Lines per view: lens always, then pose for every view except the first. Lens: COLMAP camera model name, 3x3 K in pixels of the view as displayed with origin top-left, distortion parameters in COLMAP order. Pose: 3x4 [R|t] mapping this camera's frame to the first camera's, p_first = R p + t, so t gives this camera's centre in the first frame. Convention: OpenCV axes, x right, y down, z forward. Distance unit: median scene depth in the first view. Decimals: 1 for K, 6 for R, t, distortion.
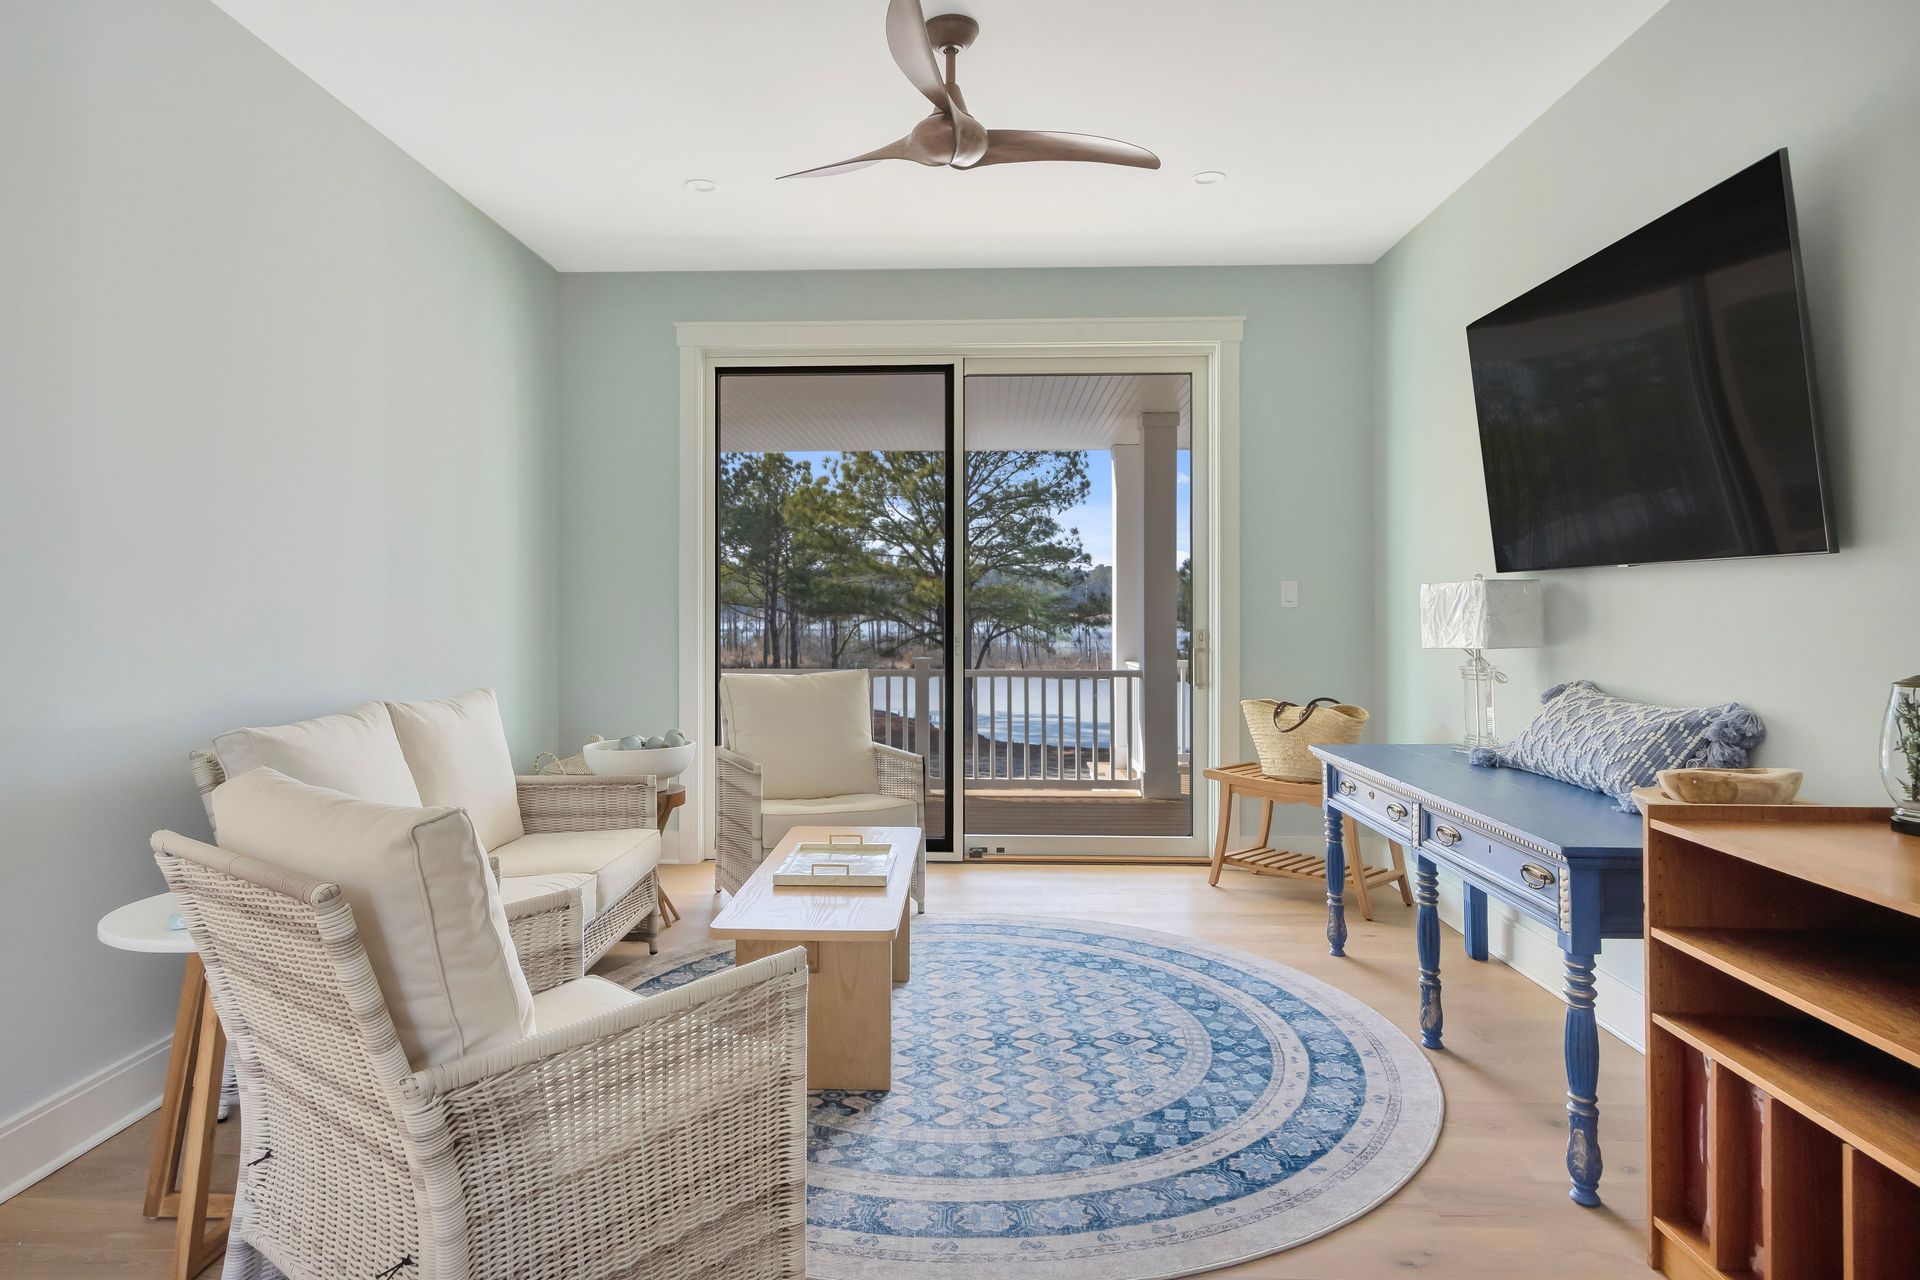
lens RADIAL K [[896.9, 0, 961.2], [0, 896.9, 620.6], [0, 0, 1]] dist [0.016730, -0.000246]
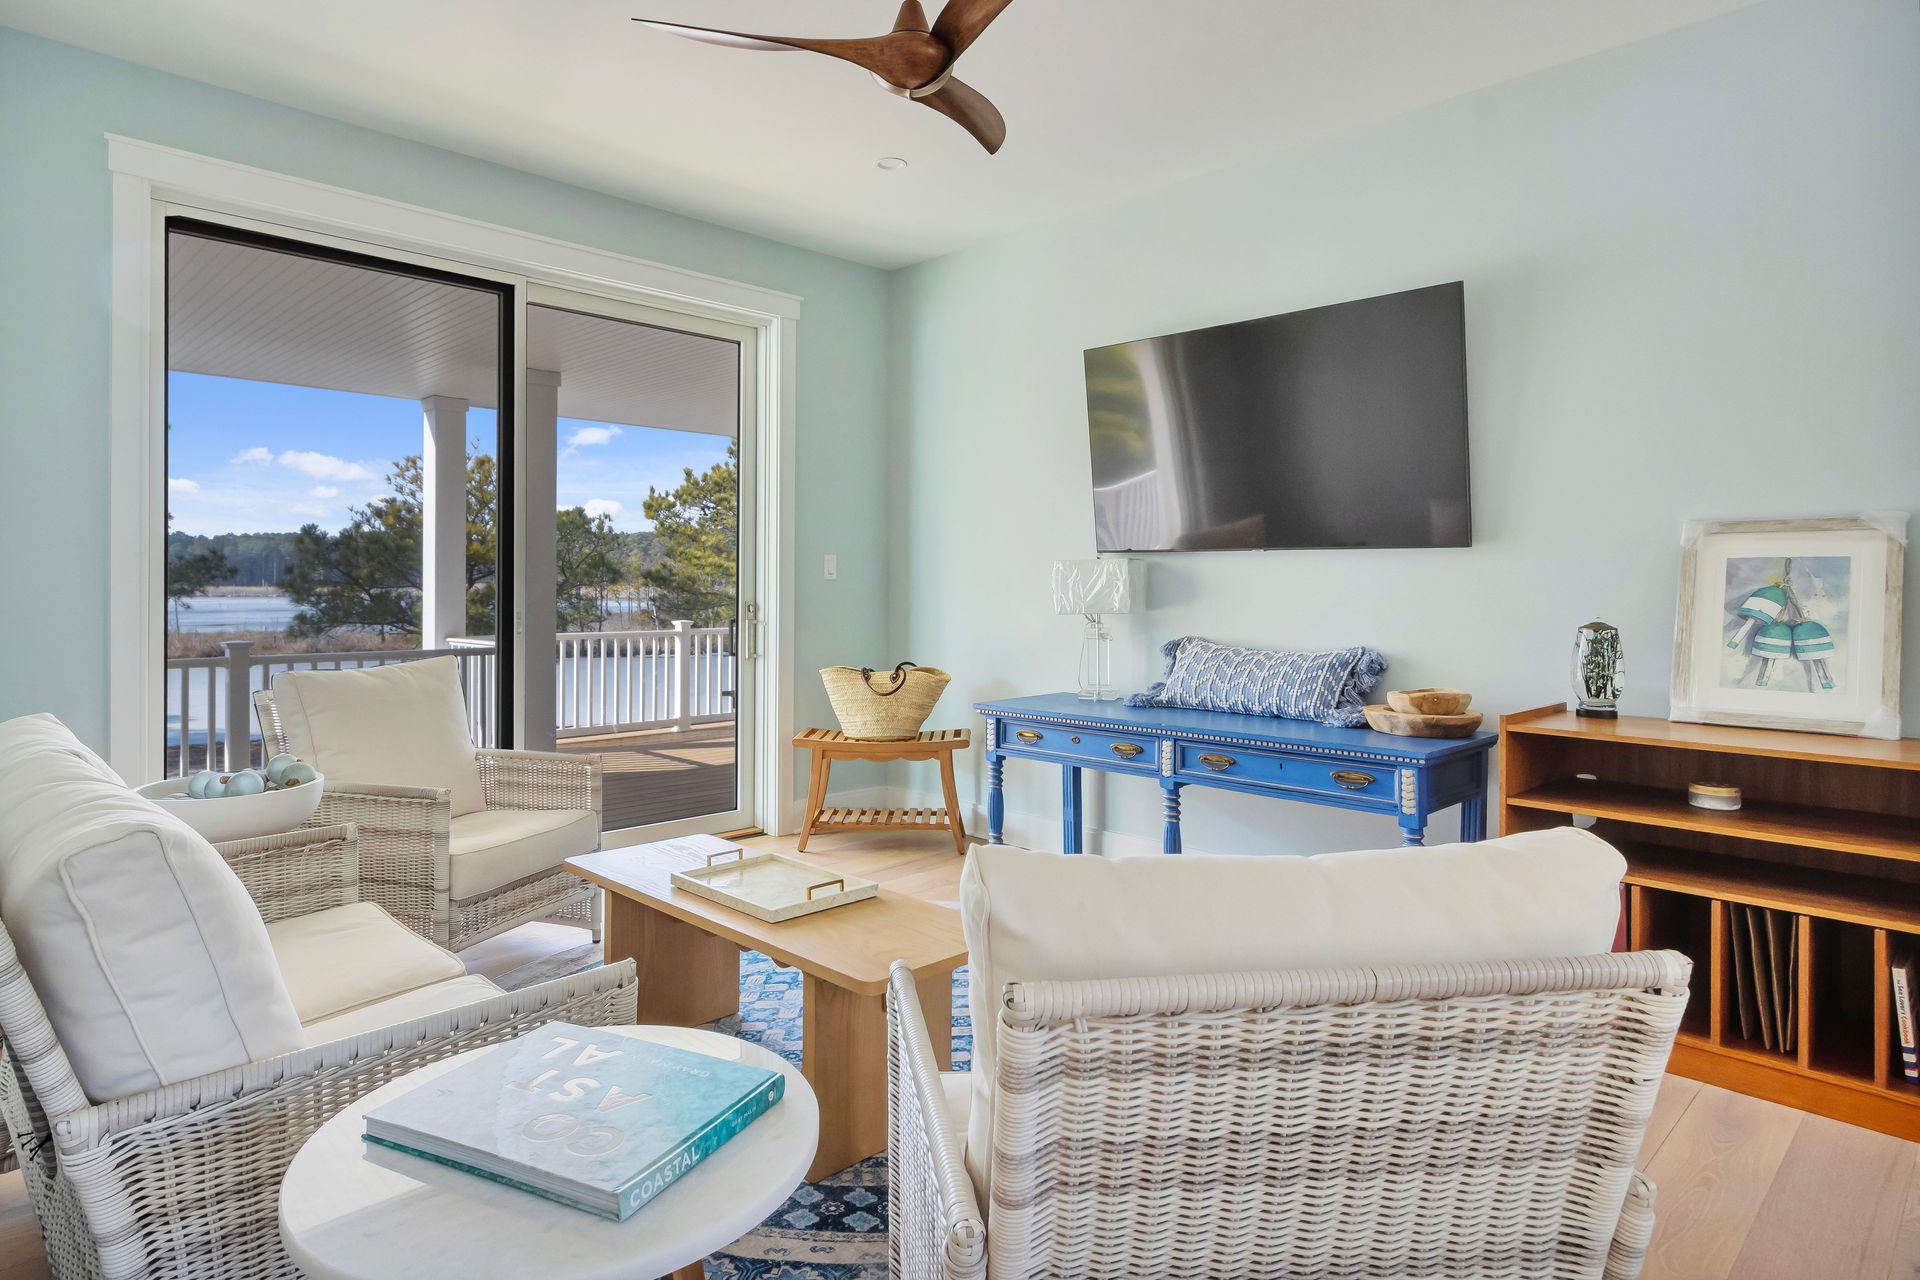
lens RADIAL K [[921.8, 0, 840.7], [0, 921.8, 594.4], [0, 0, 1]] dist [0.026911, 0.000348]
pose [[0.786724, -0.006988, 0.617266, -0.458197], [0.005647, 0.999976, 0.004123, -0.002671], [-0.617279, 0.000242, 0.786744, 0.210234]]
